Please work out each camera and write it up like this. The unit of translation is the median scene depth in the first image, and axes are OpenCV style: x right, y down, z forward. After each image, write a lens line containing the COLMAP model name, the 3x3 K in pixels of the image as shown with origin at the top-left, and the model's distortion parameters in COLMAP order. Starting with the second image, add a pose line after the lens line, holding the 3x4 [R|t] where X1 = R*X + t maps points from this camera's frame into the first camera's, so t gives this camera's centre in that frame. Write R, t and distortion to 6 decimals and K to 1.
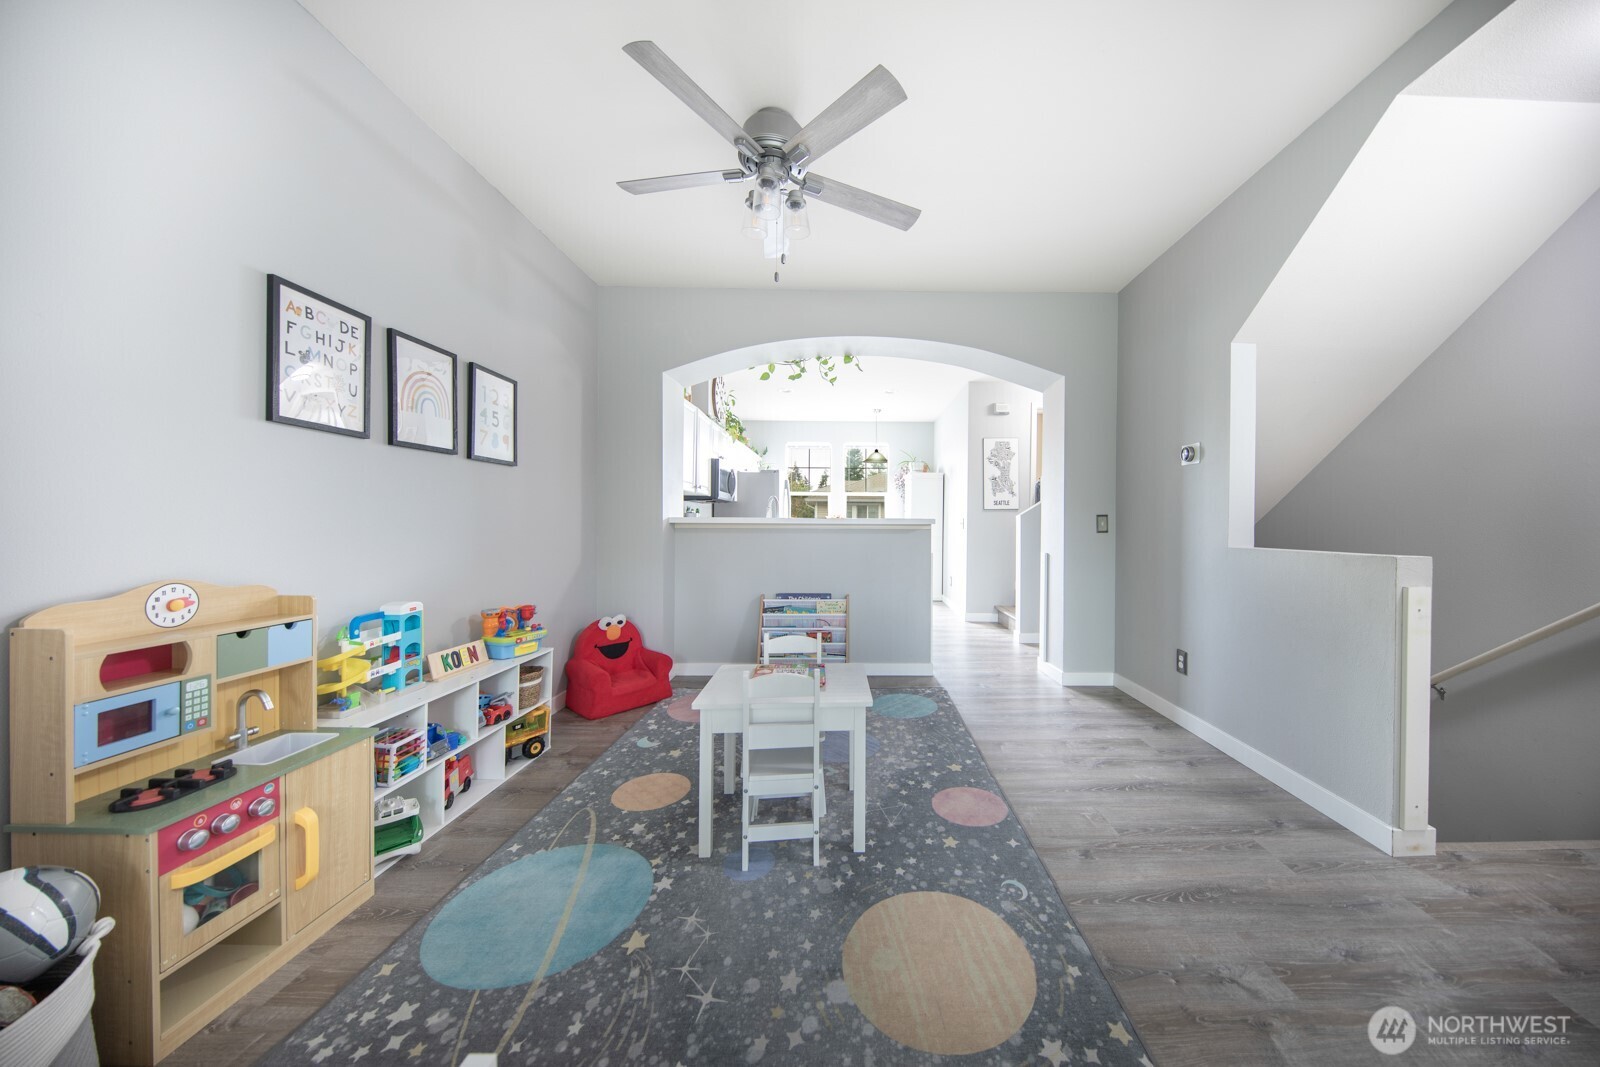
lens RADIAL K [[538.7, 0, 860.7], [0, 538.7, 527.4], [0, 0, 1]] dist [-0.000019, -0.003307]
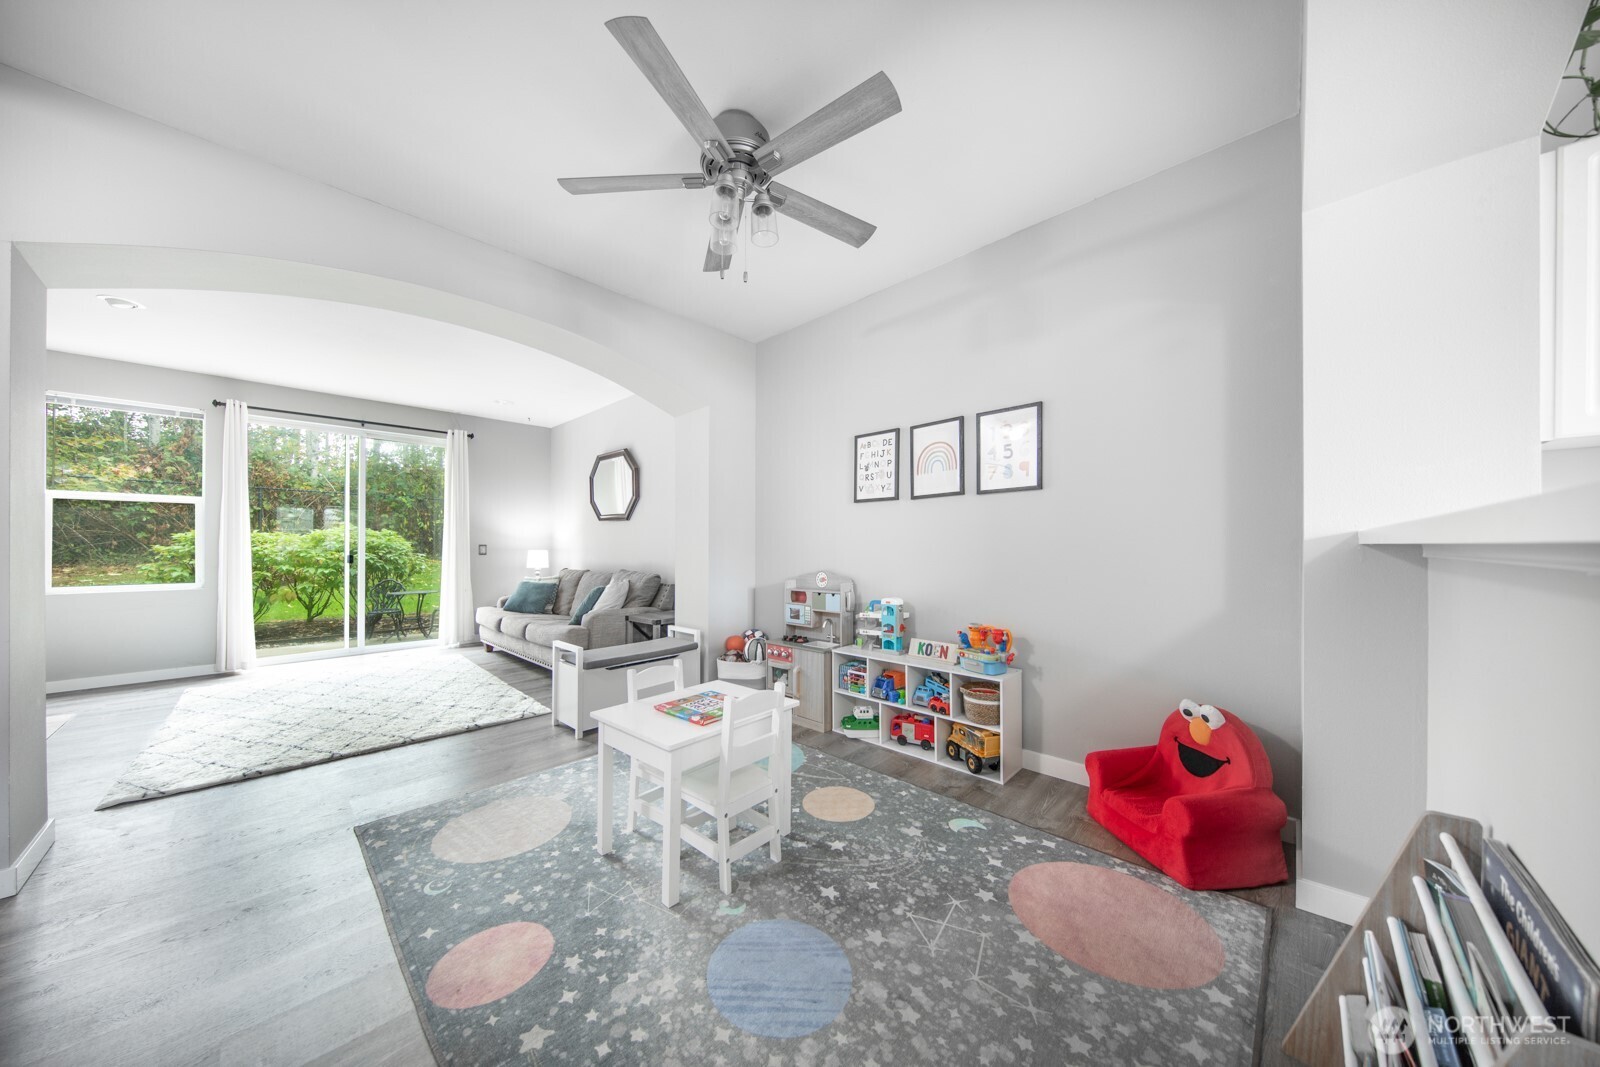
lens RADIAL K [[513.9, 0, 813.9], [0, 513.9, 547.1], [0, 0, 1]] dist [0.013551, -0.008304]
pose [[-0.693616, -0.002831, -0.720340, 0.373056], [-0.001536, 0.999996, -0.002451, -0.008567], [0.720344, -0.000593, -0.693617, 1.659317]]
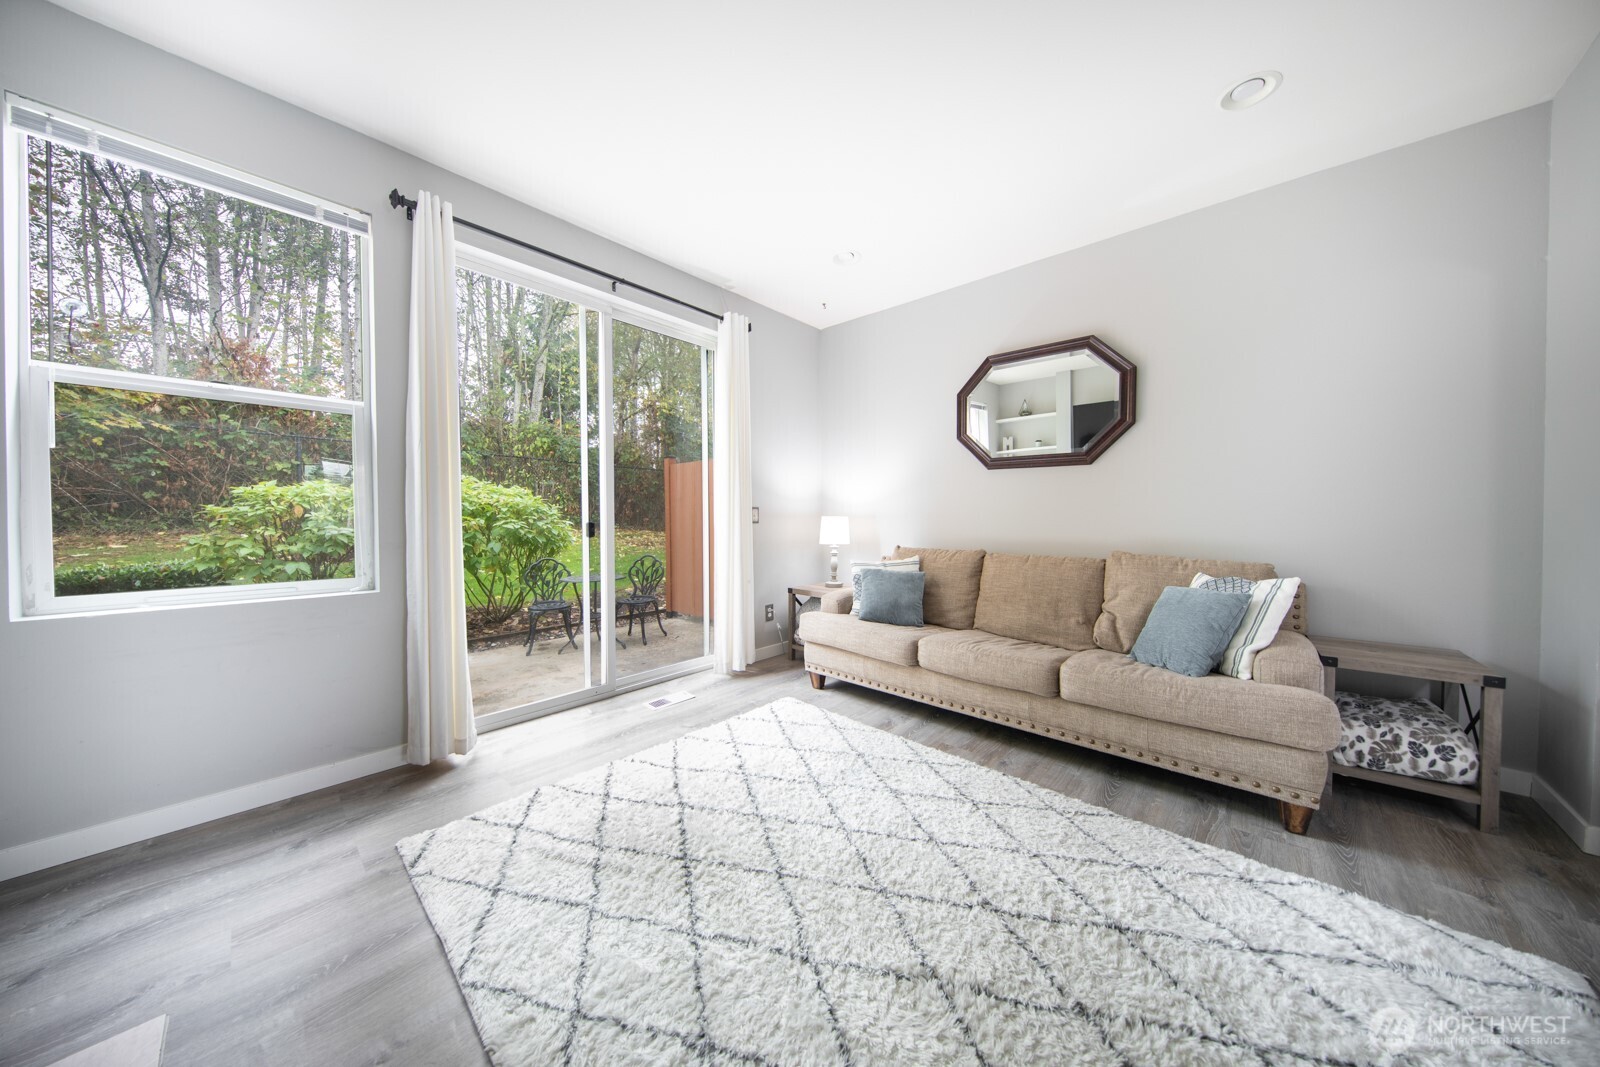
lens RADIAL K [[505.3, 0, 805.1], [0, 505.3, 528.8], [0, 0, 1]] dist [0.013095, -0.007369]
pose [[-0.678940, 0.012258, -0.734092, 0.751304], [-0.006792, 0.999713, 0.022976, 0.005935], [0.734163, 0.020585, -0.678661, -0.281535]]
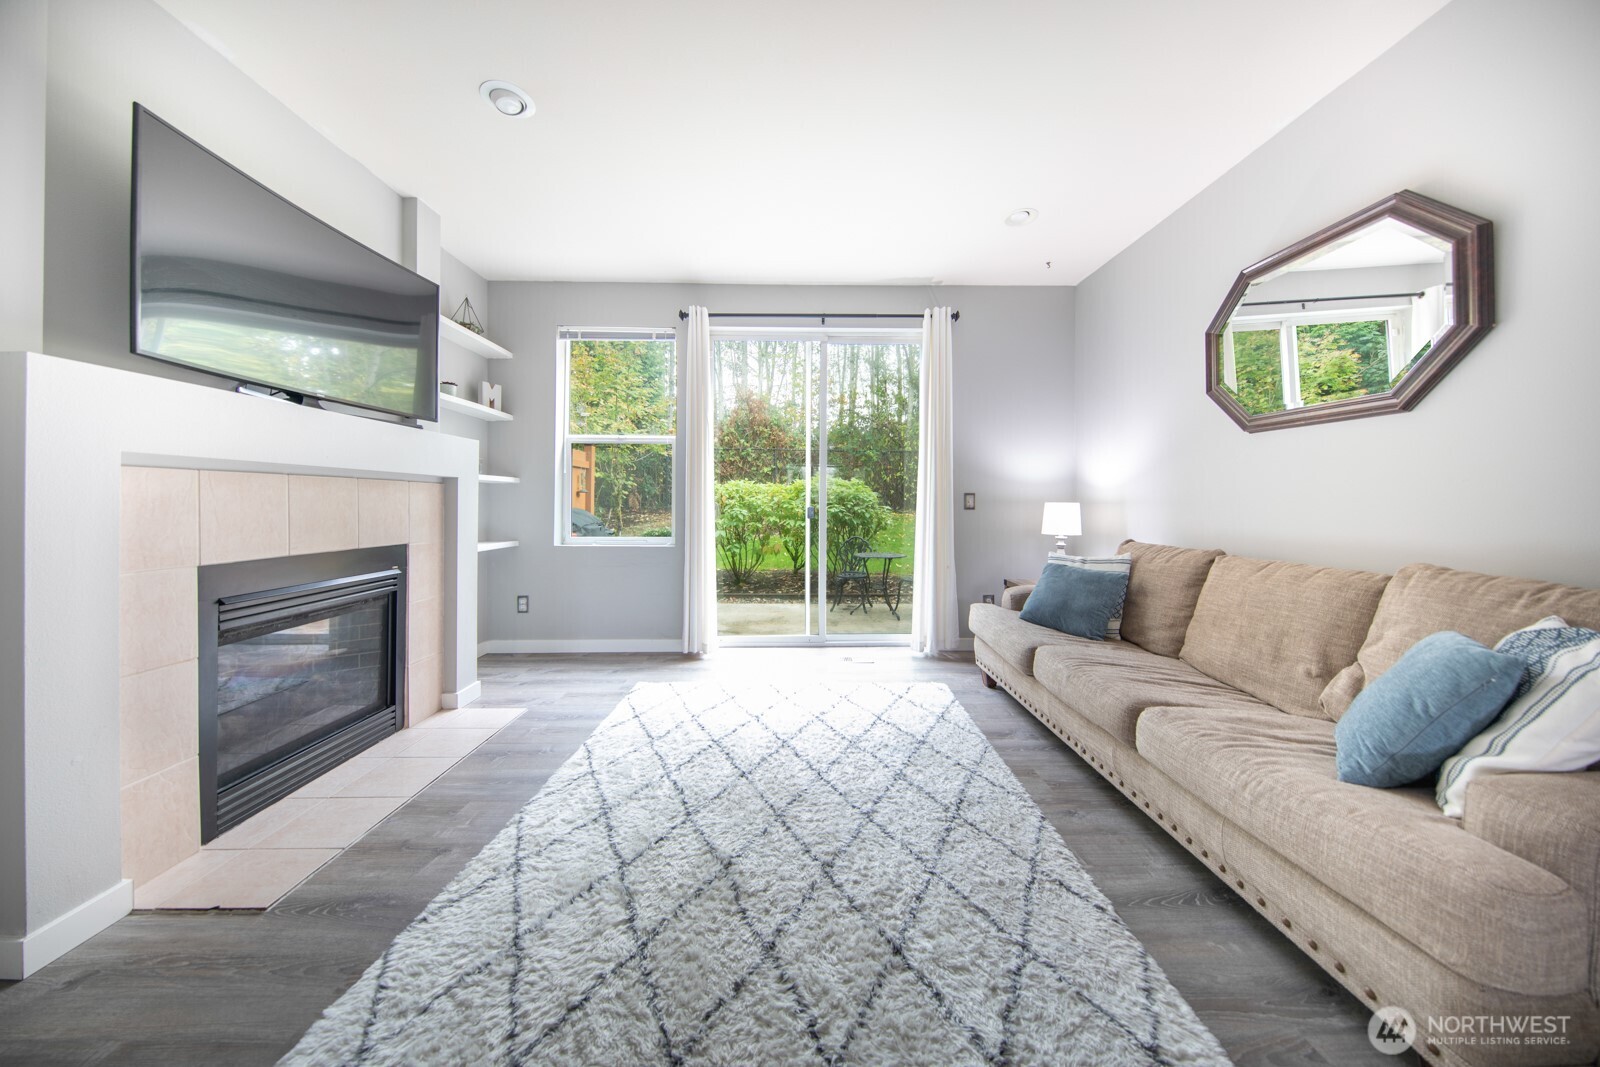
lens RADIAL K [[514.8, 0, 801.6], [0, 514.8, 503.8], [0, 0, 1]] dist [0.020404, -0.008144]
pose [[-0.999964, -0.008285, 0.001782, 0.164549], [-0.008275, 0.999951, 0.005456, 0.004748], [-0.001827, 0.005441, -0.999984, 0.156764]]
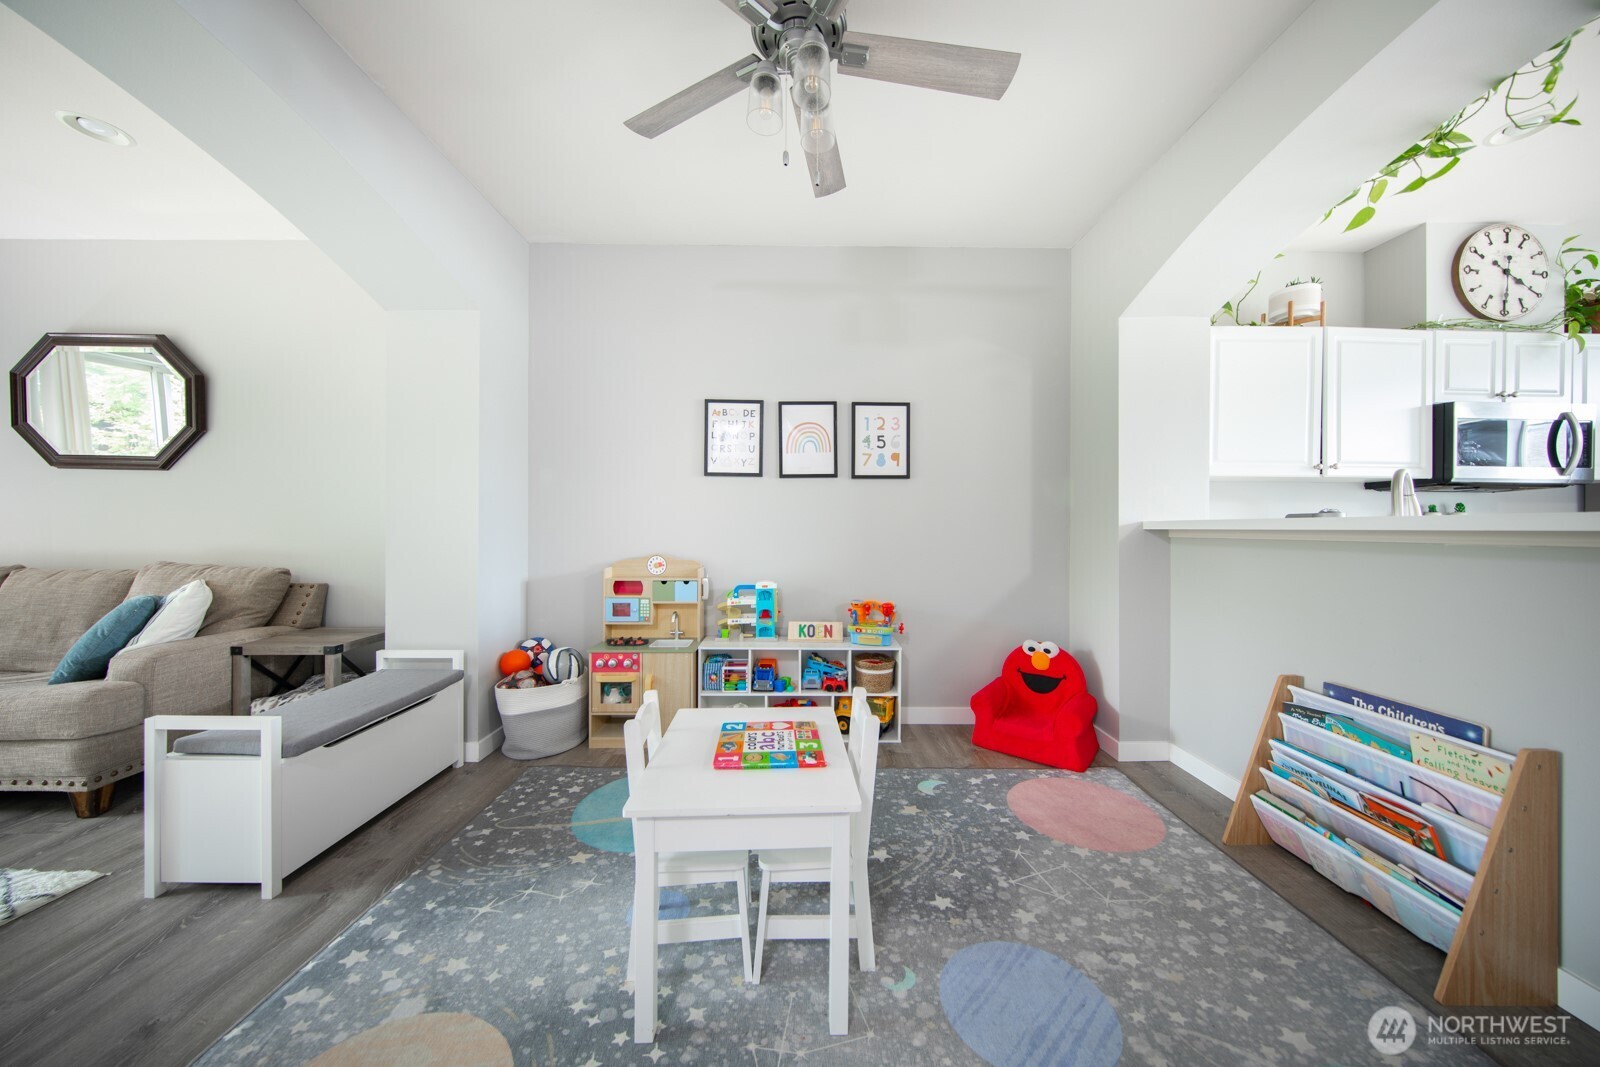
lens RADIAL K [[503.8, 0, 805.9], [0, 503.8, 526.7], [0, 0, 1]] dist [0.007337, -0.004176]
pose [[-0.006232, -0.006910, -0.999957, 0.495546], [-0.010391, 0.999923, -0.006845, -0.005113], [0.999927, 0.010348, -0.006303, 0.976001]]
